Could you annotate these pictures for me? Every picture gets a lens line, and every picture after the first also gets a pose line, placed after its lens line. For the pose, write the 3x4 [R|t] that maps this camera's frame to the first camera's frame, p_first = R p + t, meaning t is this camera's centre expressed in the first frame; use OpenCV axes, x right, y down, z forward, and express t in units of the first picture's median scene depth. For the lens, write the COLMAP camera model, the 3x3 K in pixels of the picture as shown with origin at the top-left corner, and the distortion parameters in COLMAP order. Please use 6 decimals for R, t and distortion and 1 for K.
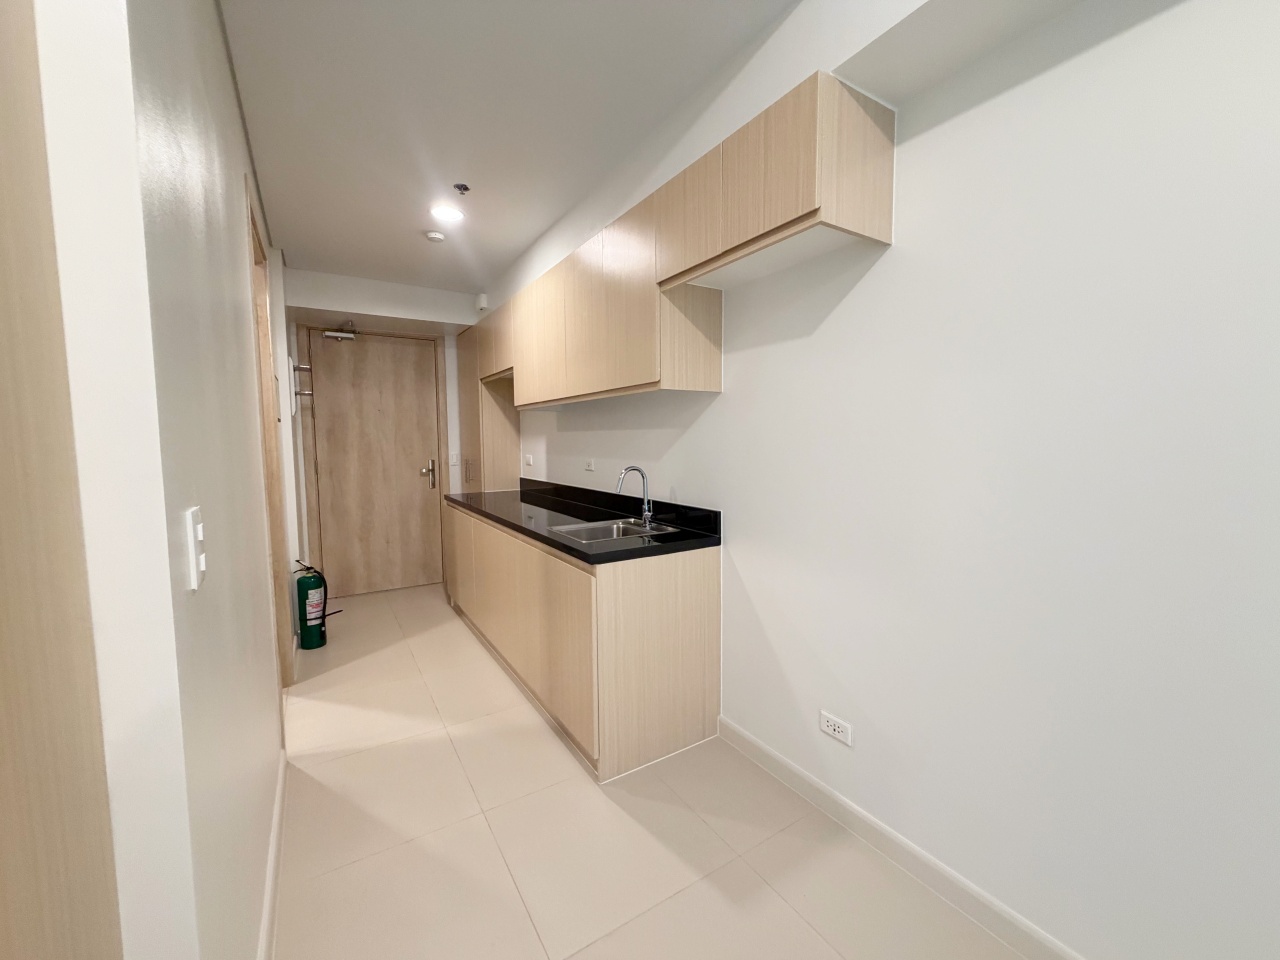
lens RADIAL K [[509.5, 0, 633.4], [0, 509.5, 479.6], [0, 0, 1]] dist [0.000096, -0.000158]
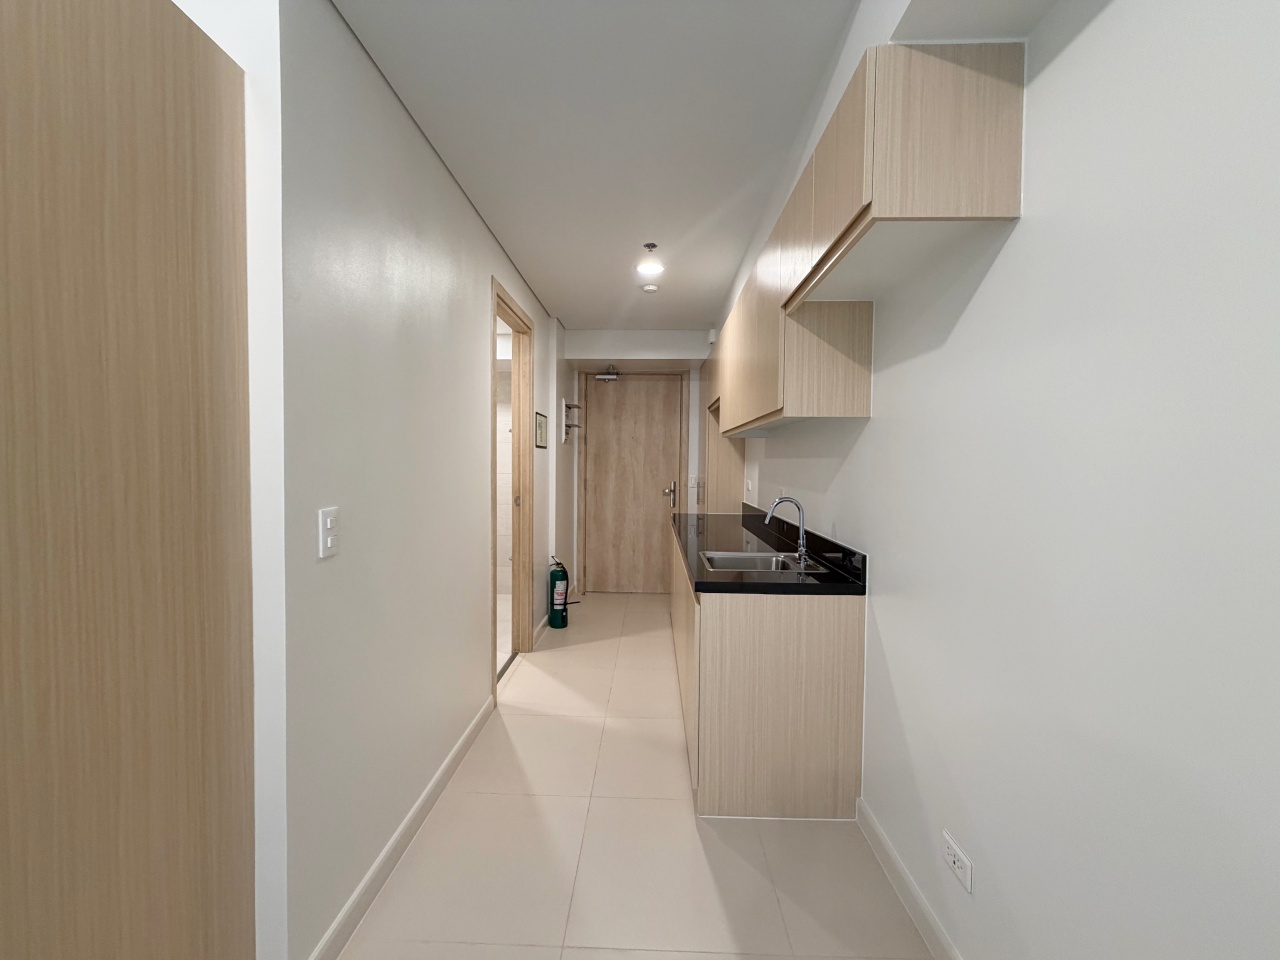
lens RADIAL K [[507.2, 0, 640.0], [0, 507.2, 480.0], [0, 0, 1]] dist [0.000416, -0.000001]
pose [[0.835047, 0.037143, -0.548923, 0.169109], [-0.061739, 0.997743, -0.026407, -0.009668], [0.546703, 0.055941, 0.835456, 0.037420]]
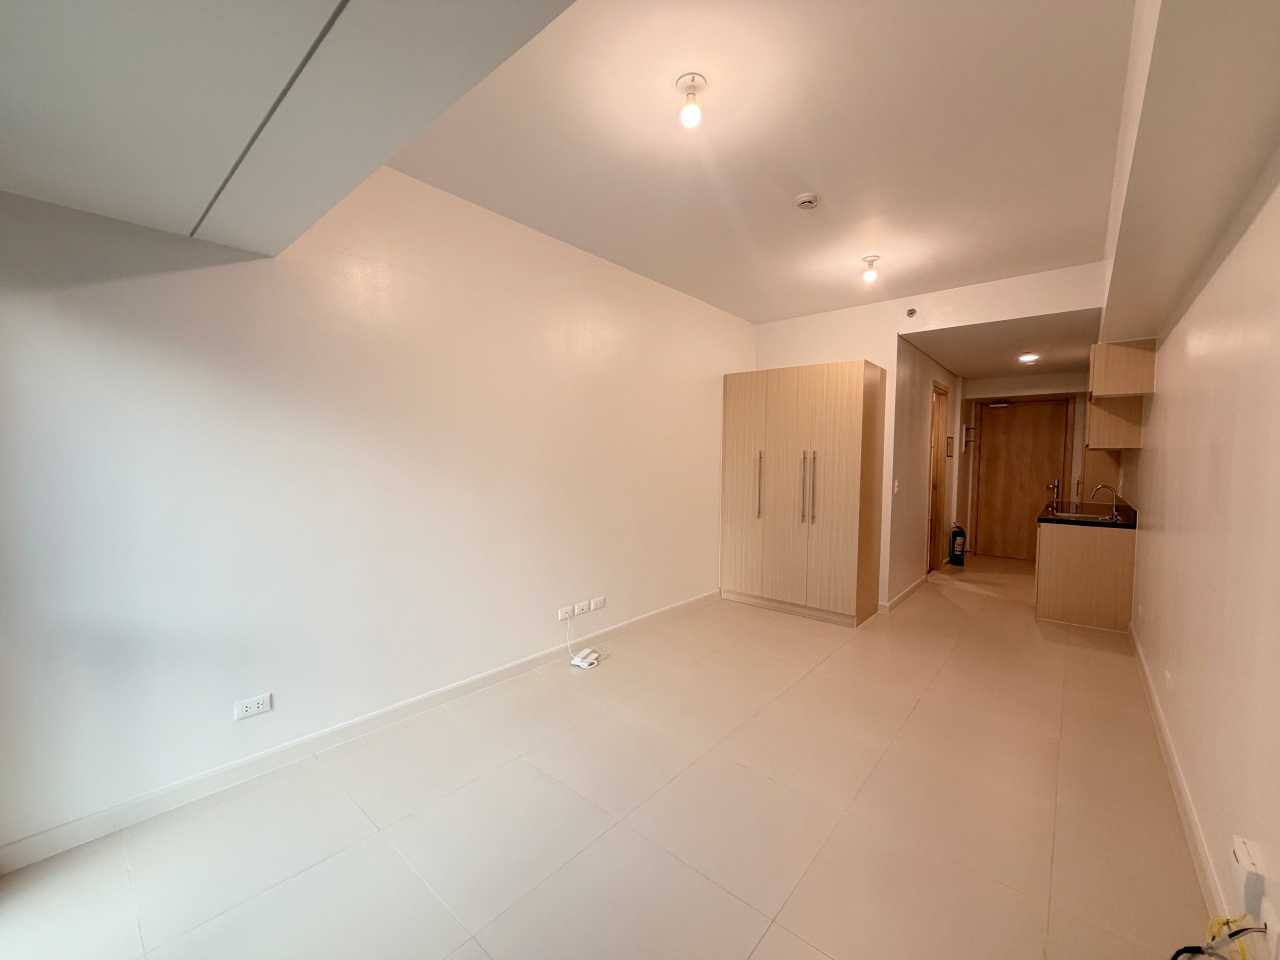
lens RADIAL K [[509.5, 0, 633.4], [0, 509.5, 479.6], [0, 0, 1]] dist [0.000096, -0.000158]
pose [[0.291630, 0.056803, -0.954843, 0.749973], [-0.088286, 0.995573, 0.032262, 0.025864], [0.952448, 0.074891, 0.295354, -0.703888]]
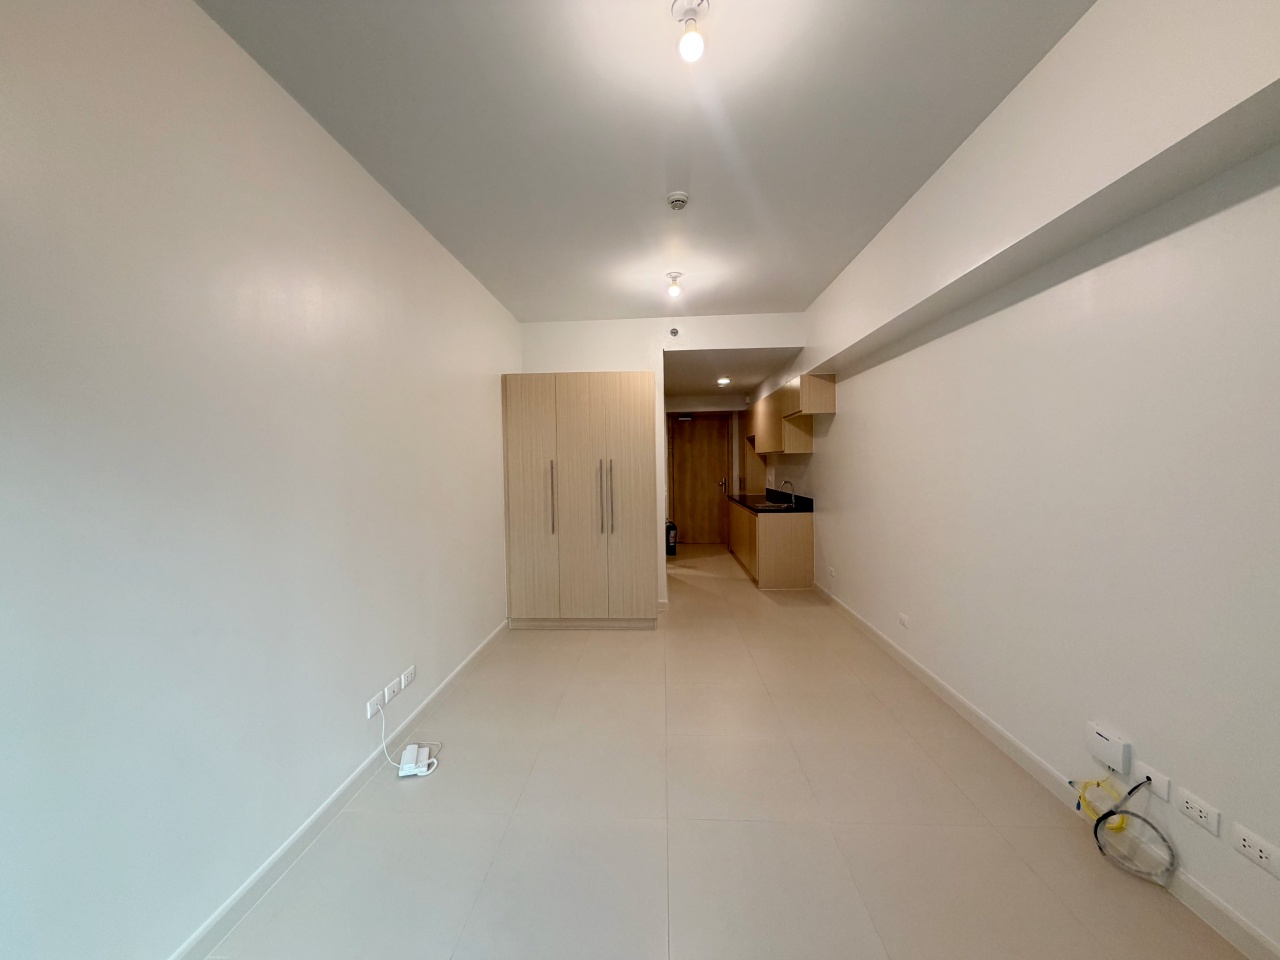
lens RADIAL K [[509.5, 0, 633.4], [0, 509.5, 479.6], [0, 0, 1]] dist [0.000096, -0.000158]
pose [[0.817623, 0.013245, -0.575602, 0.481195], [-0.035497, 0.998993, -0.027435, 0.035584], [0.574659, 0.042864, 0.817270, -0.861731]]
